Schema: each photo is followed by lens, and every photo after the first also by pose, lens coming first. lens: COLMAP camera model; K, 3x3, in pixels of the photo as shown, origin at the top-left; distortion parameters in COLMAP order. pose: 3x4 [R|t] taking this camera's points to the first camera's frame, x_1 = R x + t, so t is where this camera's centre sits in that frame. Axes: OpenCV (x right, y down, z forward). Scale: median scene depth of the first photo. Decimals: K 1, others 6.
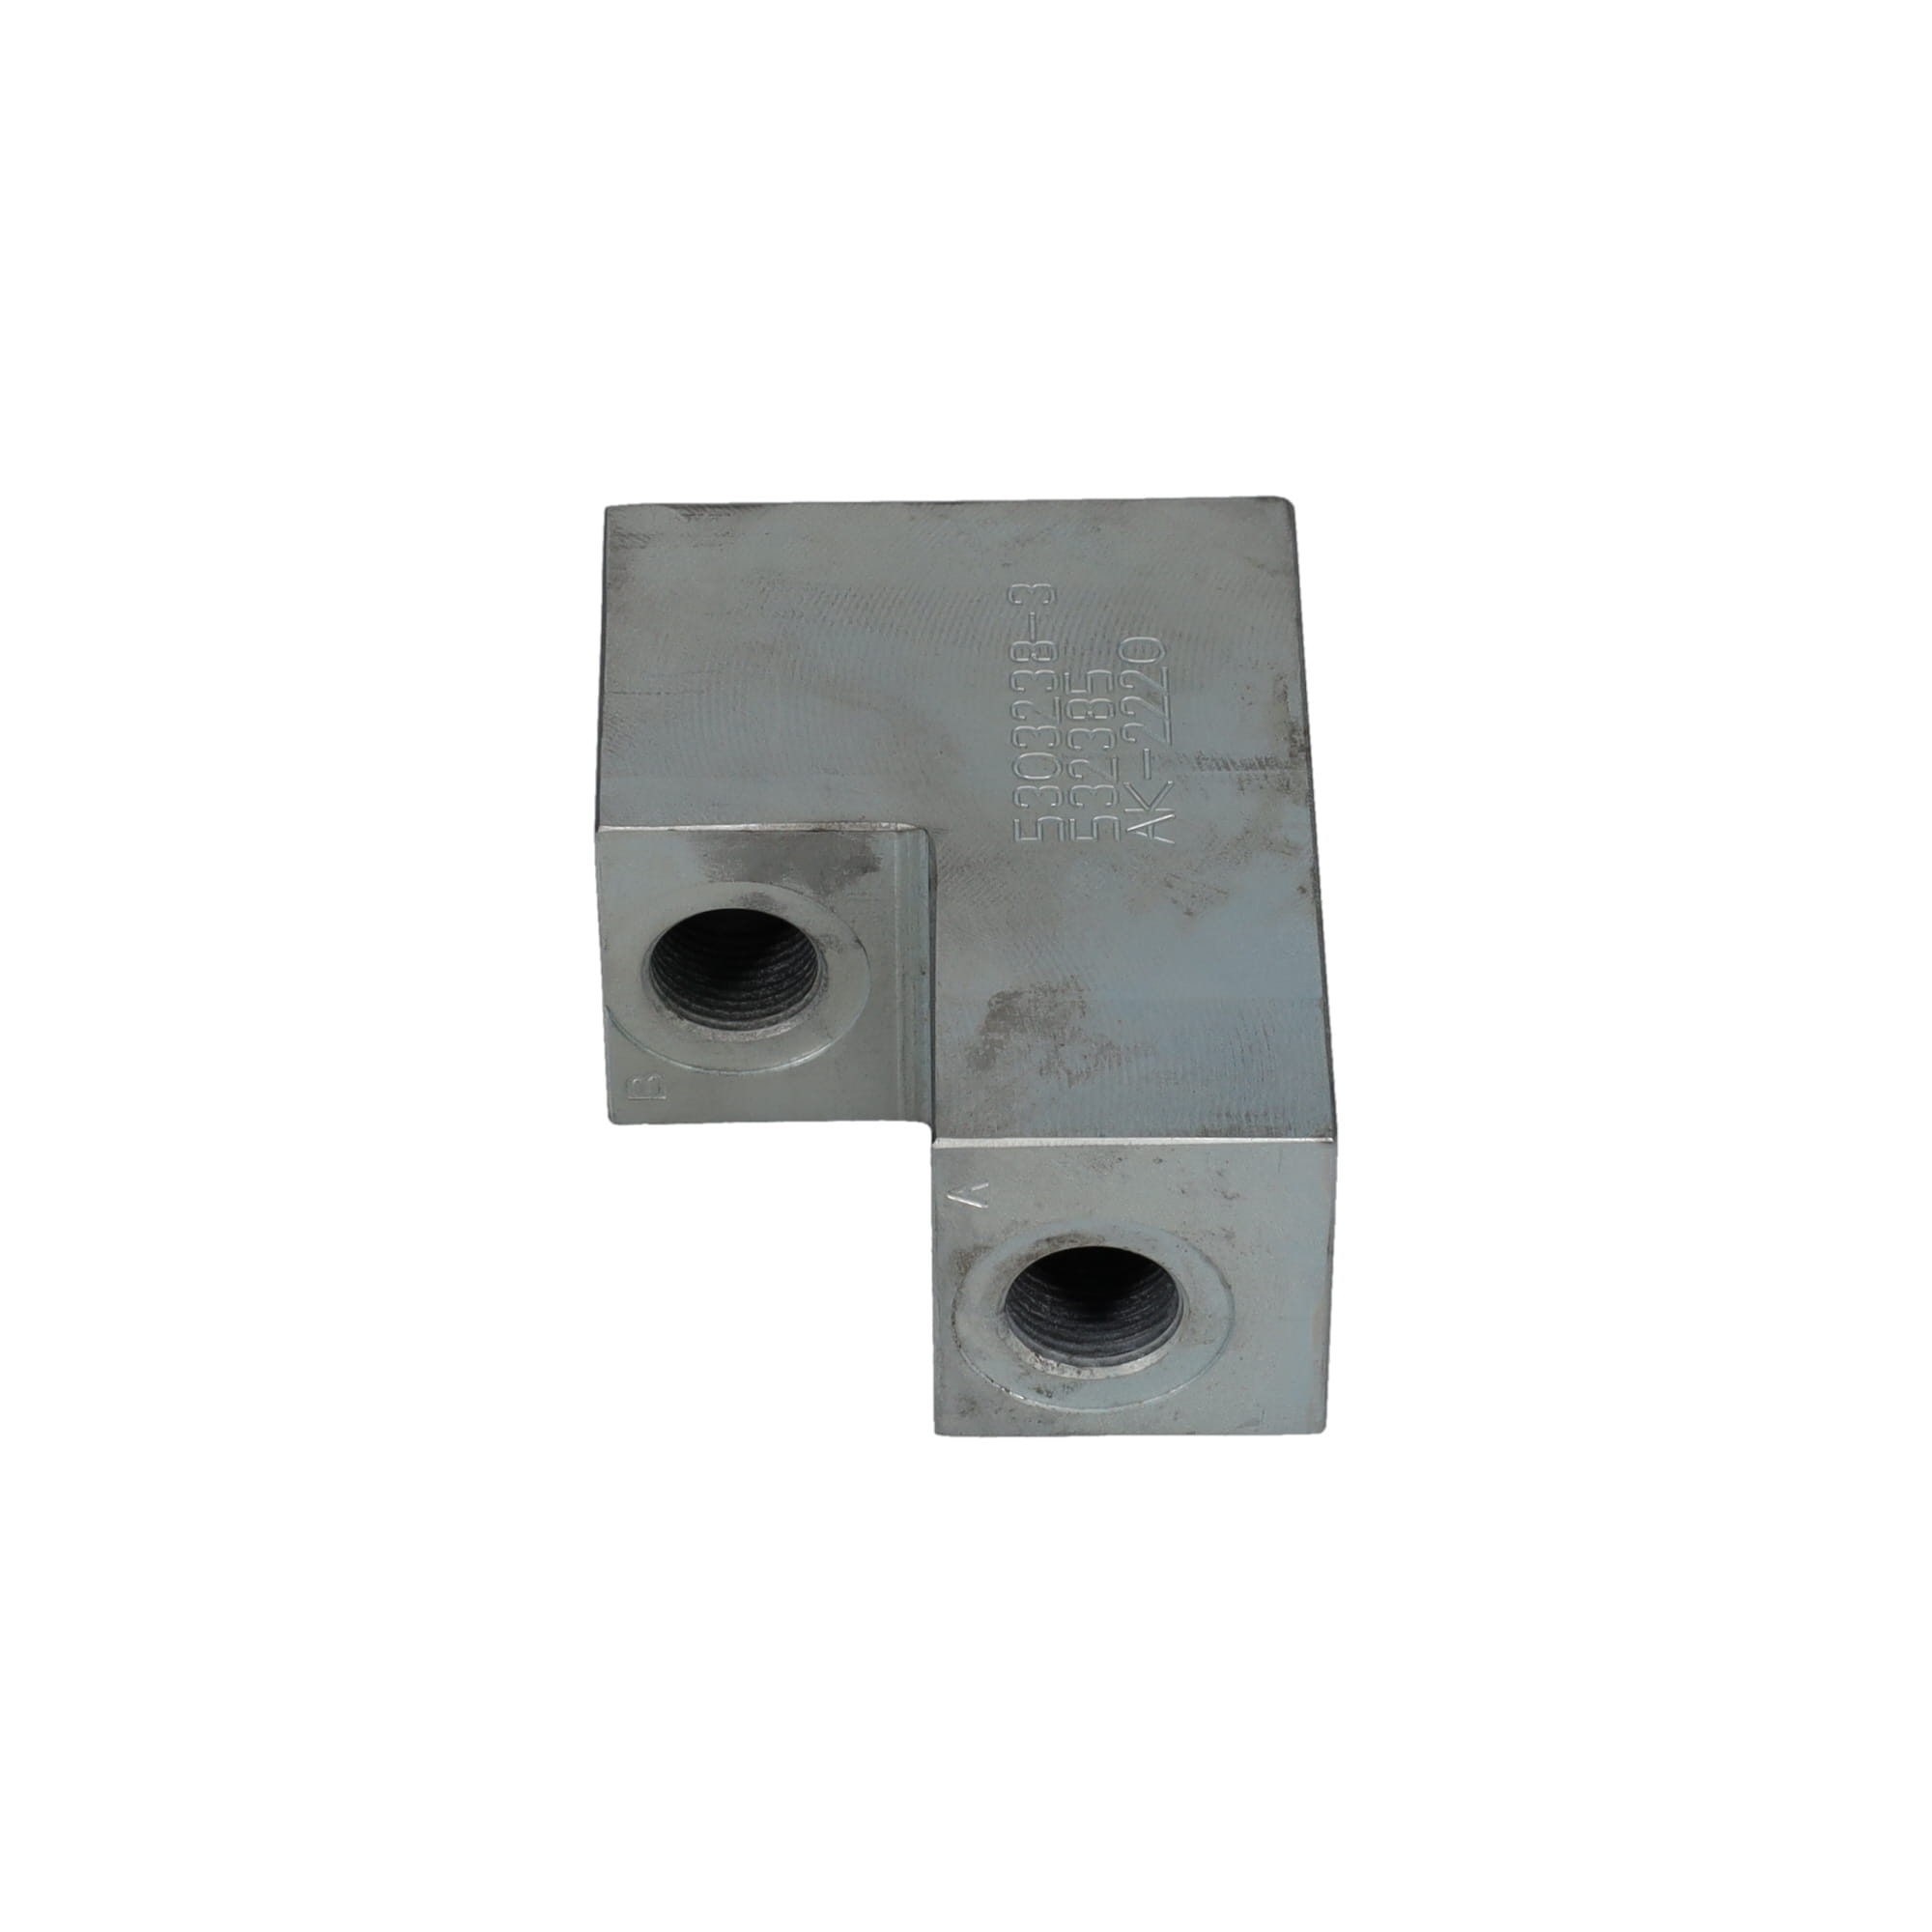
lens RADIAL K [[7617.2, 0, 966.0], [0, 7617.2, 966.0], [0, 0, 1]] dist [-0.433471, -2.678144]
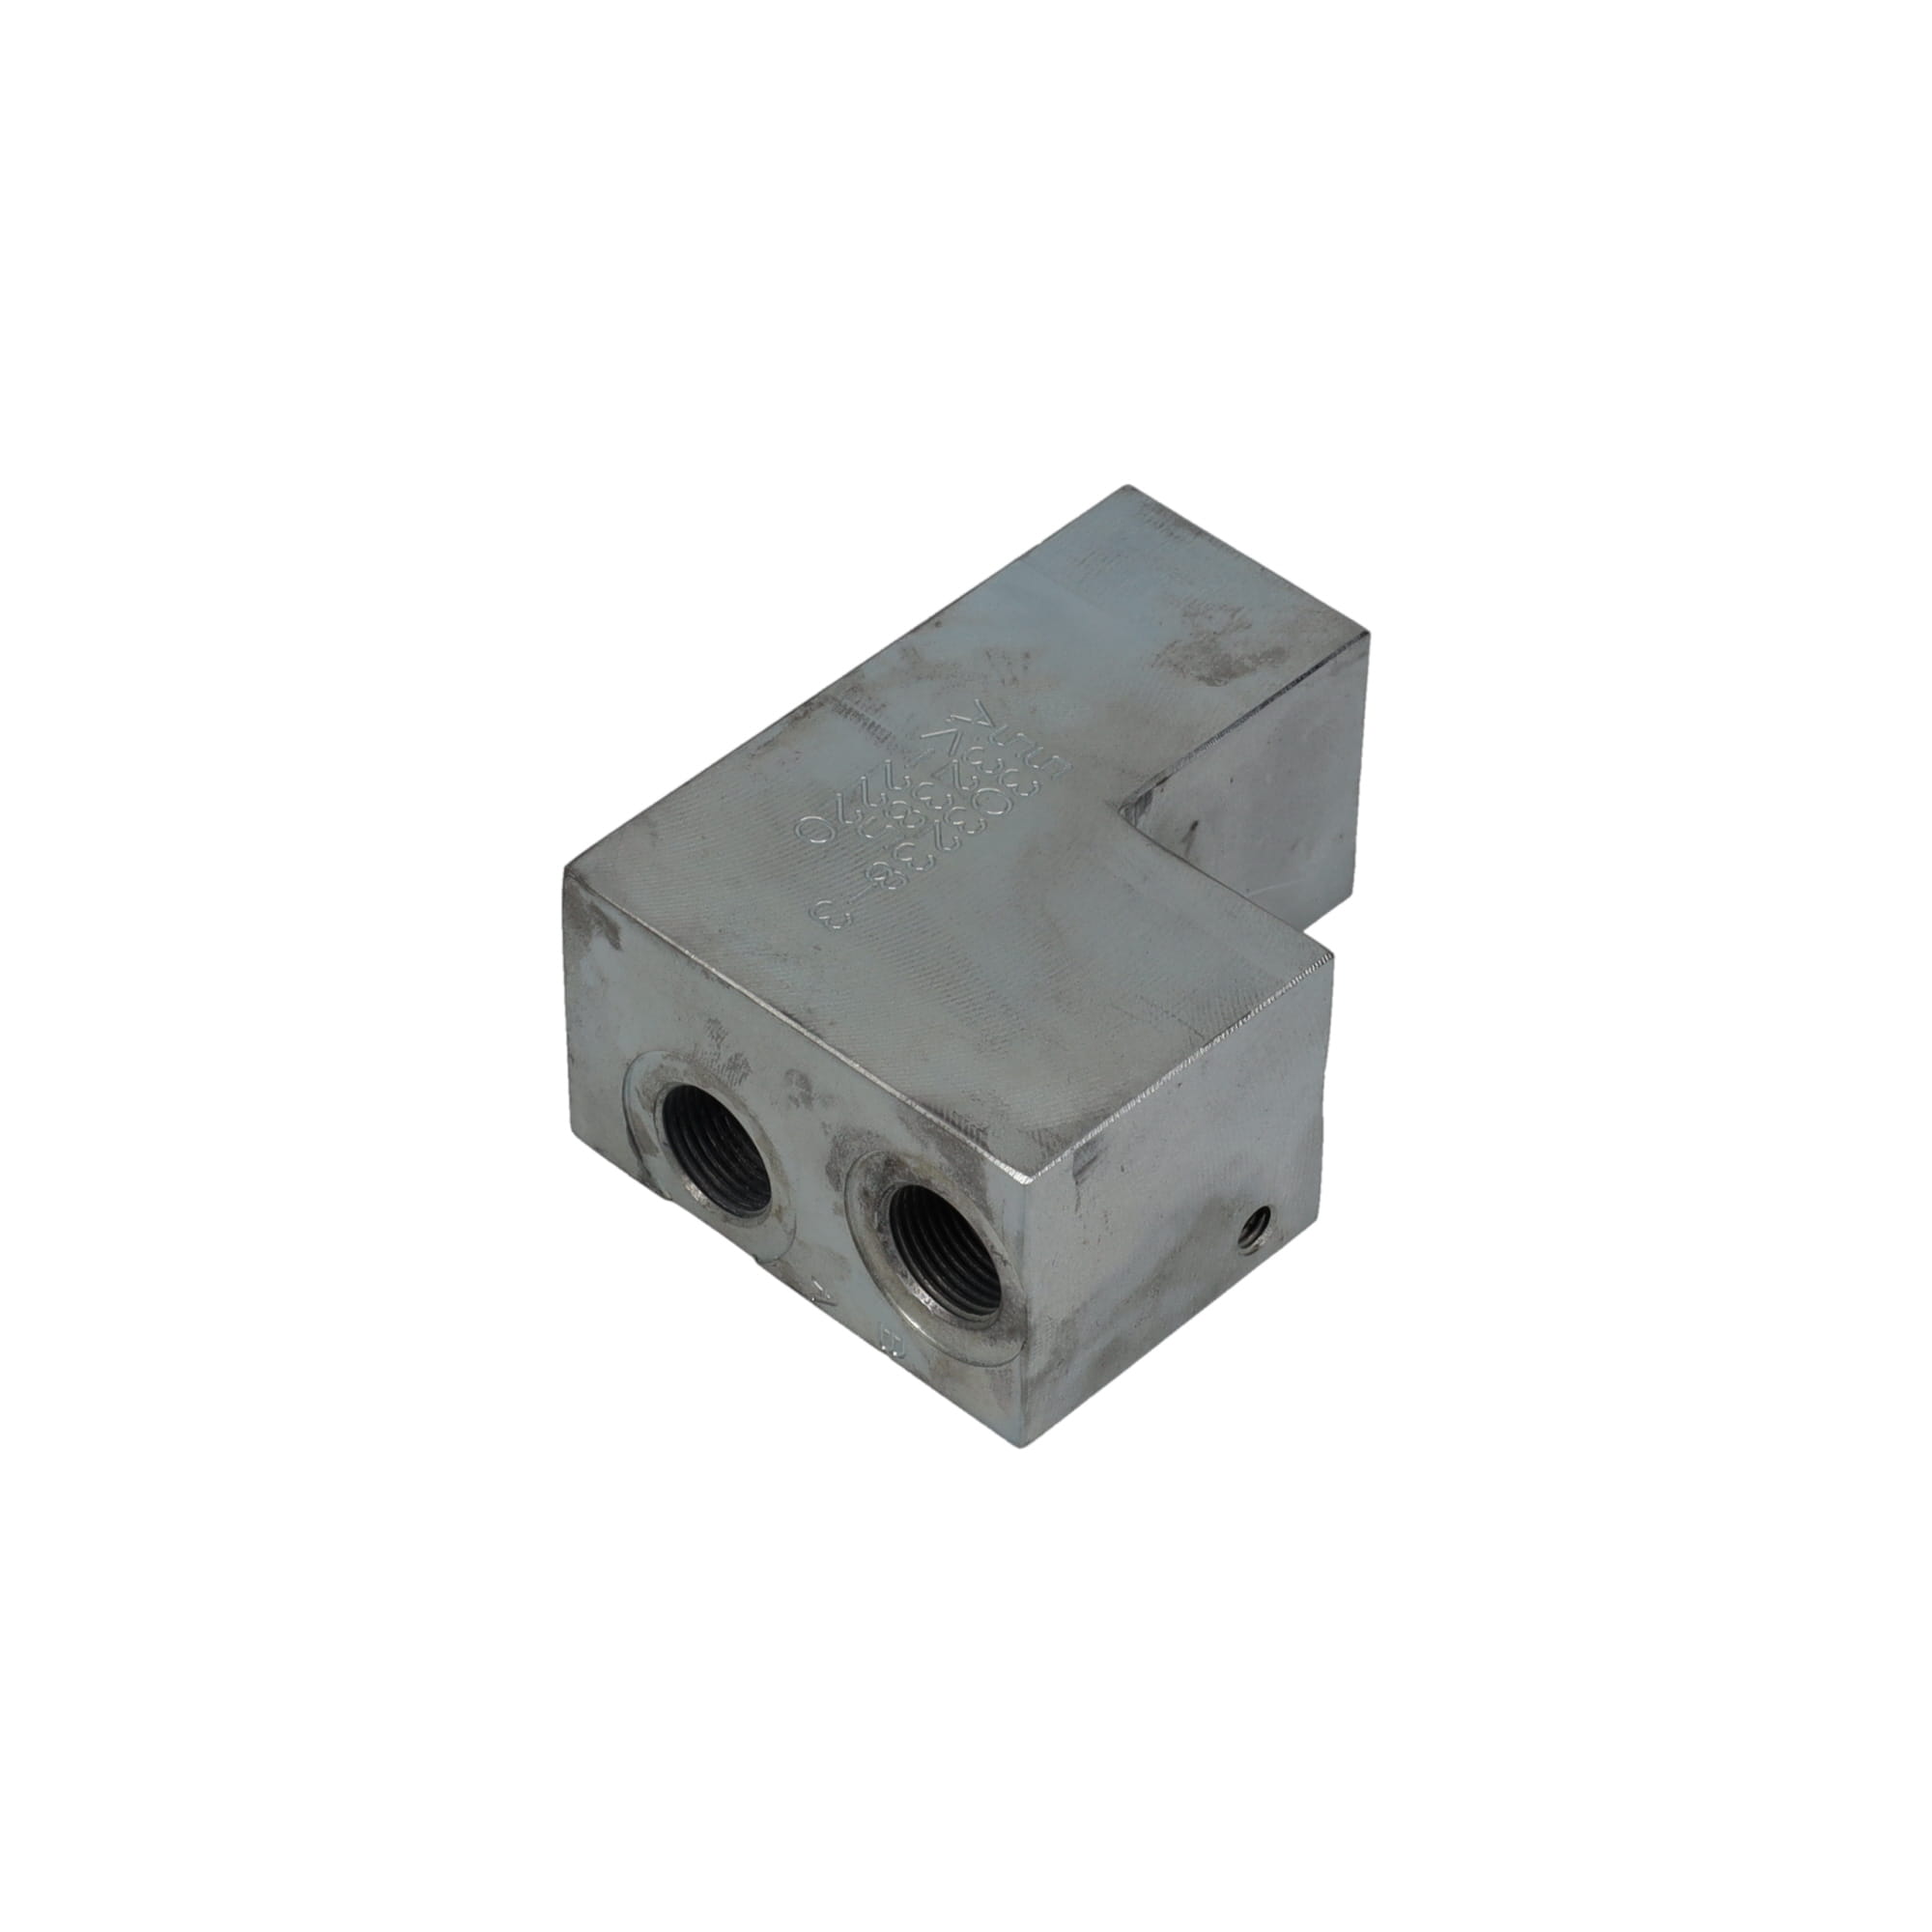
lens RADIAL K [[6753.5, 0, 966.0], [0, 6753.5, 966.0], [0, 0, 1]] dist [-0.227271, -0.427422]
pose [[-0.717038, -0.478594, 0.506759, -0.507321], [0.484320, 0.180770, 0.856012, -0.881620], [-0.501289, 0.859227, 0.102174, 0.925532]]
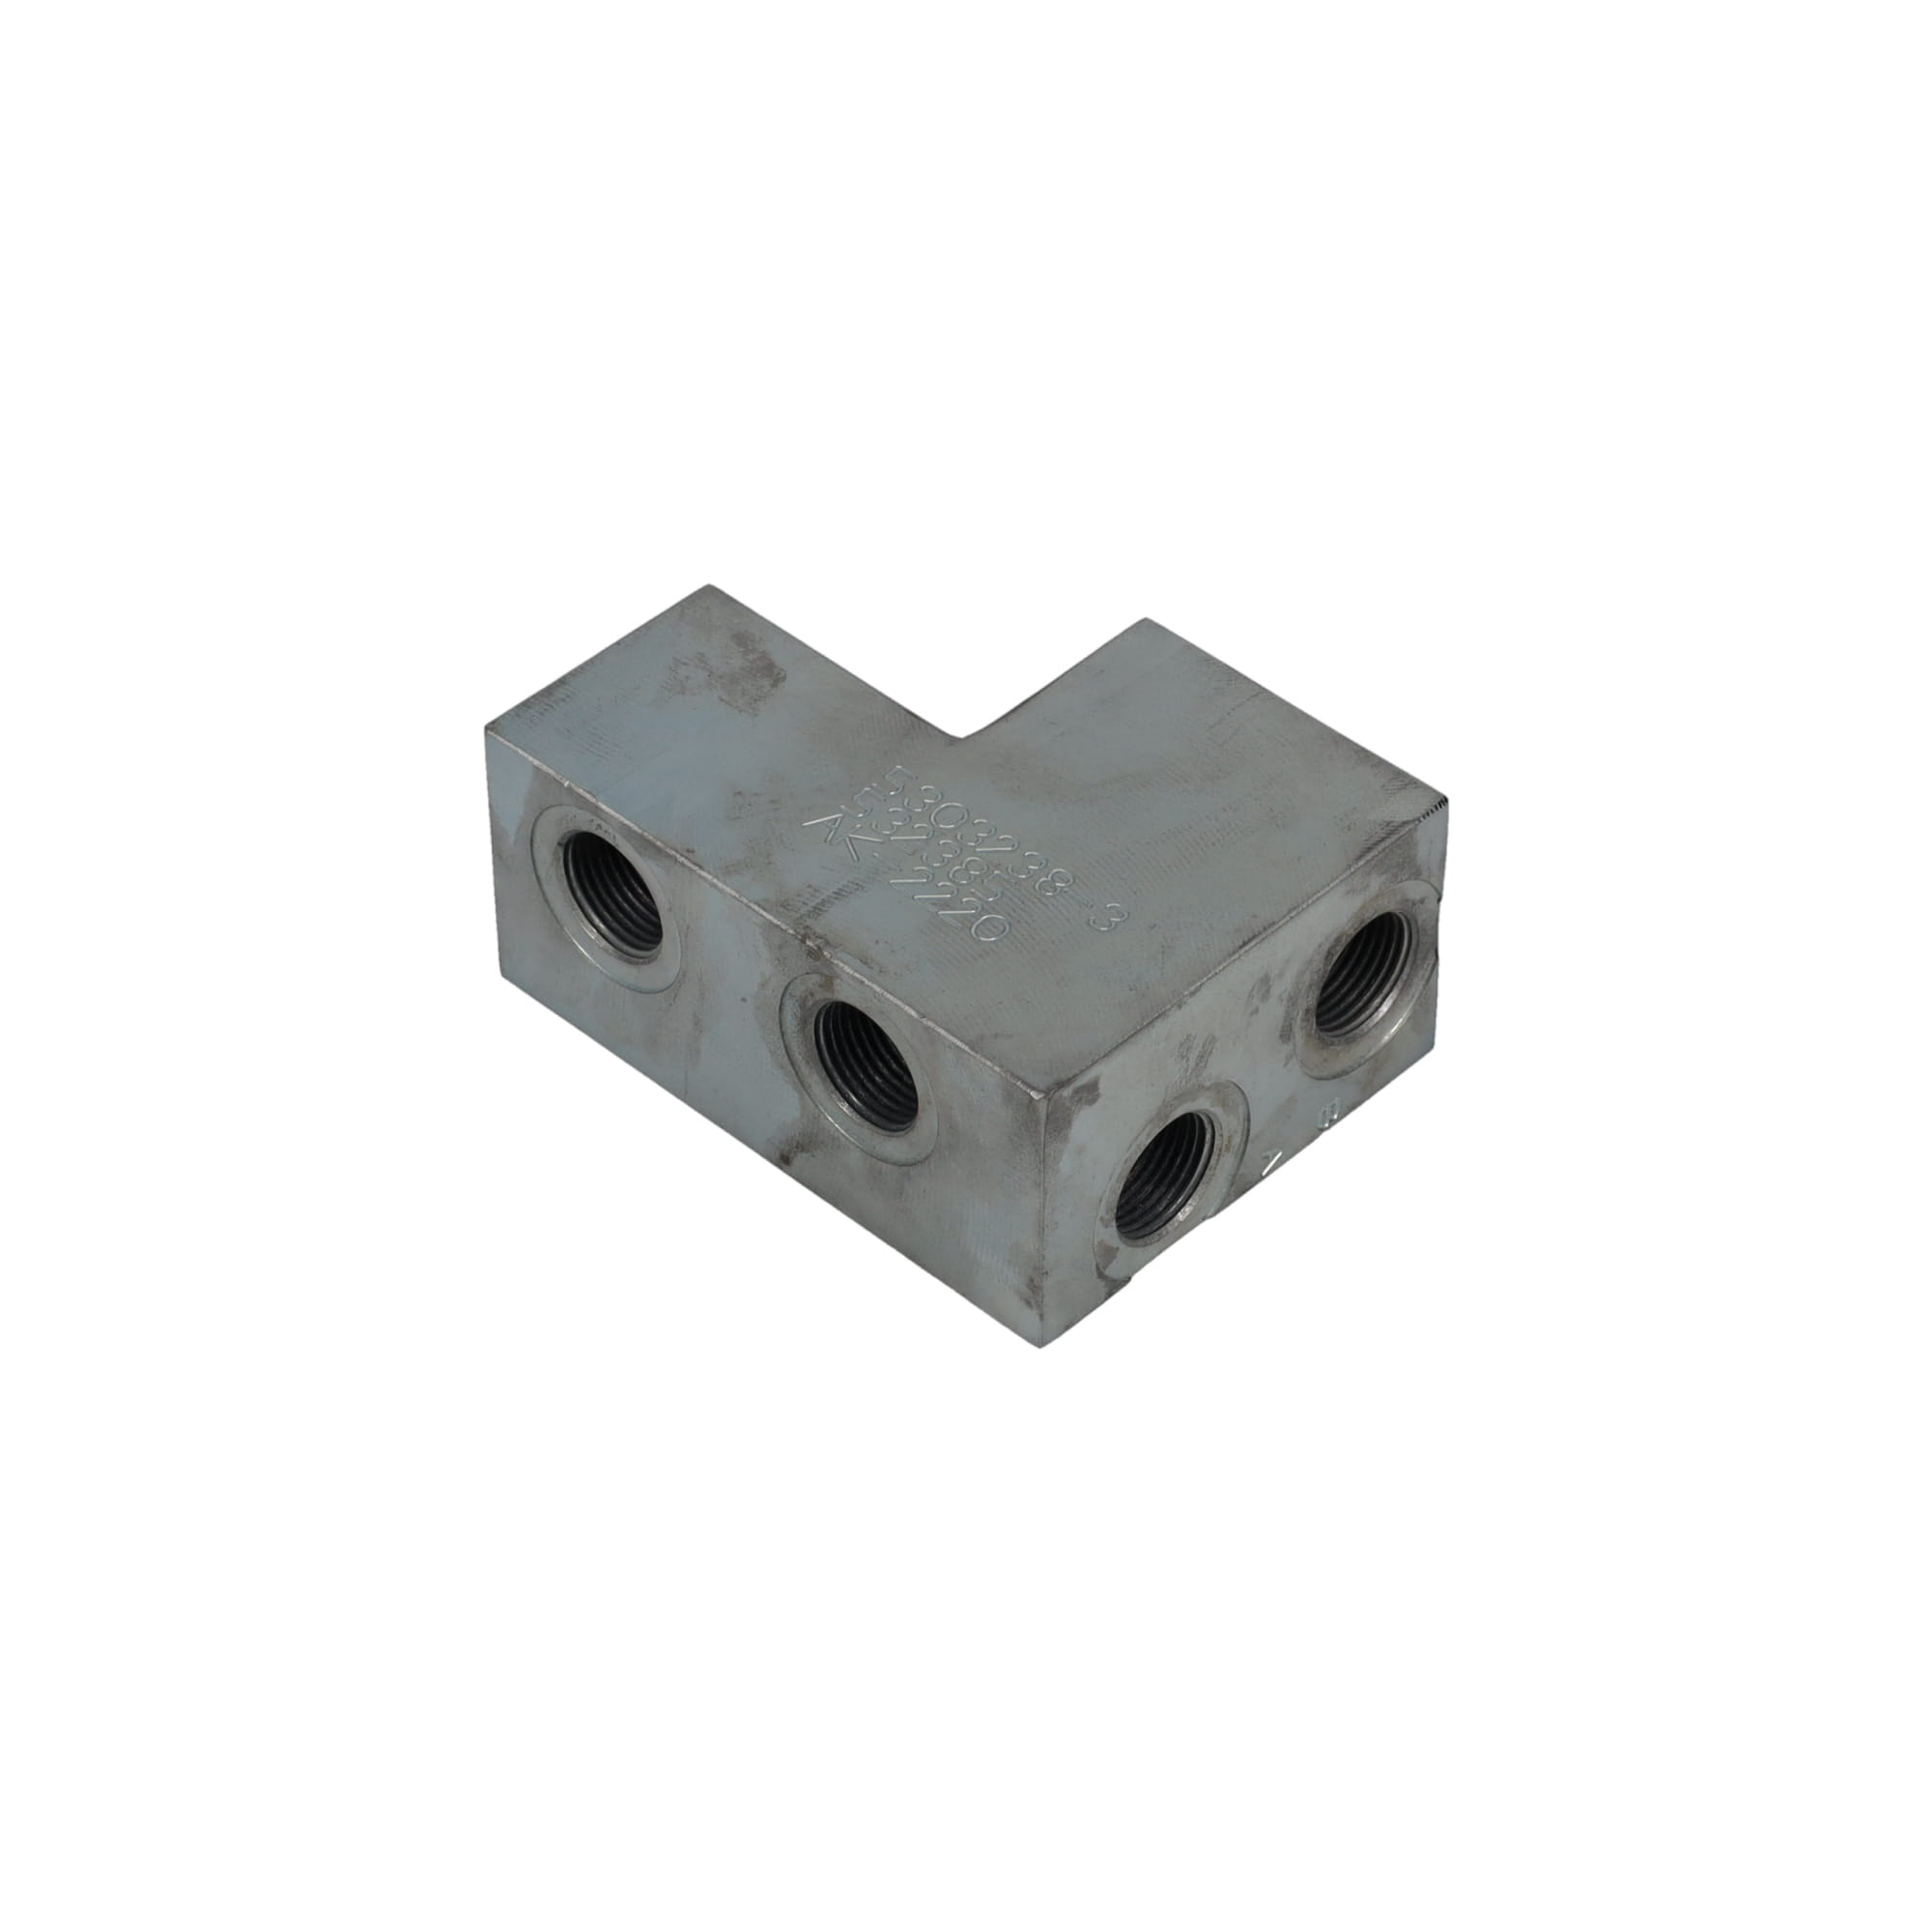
lens RADIAL K [[6310.7, 0, 966.0], [0, 6310.7, 966.0], [0, 0, 1]] dist [-0.031124, -0.008227]
pose [[-0.700347, 0.493467, -0.515756, 0.534222], [-0.496040, 0.183112, 0.848772, -0.870732], [0.513282, 0.850271, 0.116537, 0.910213]]
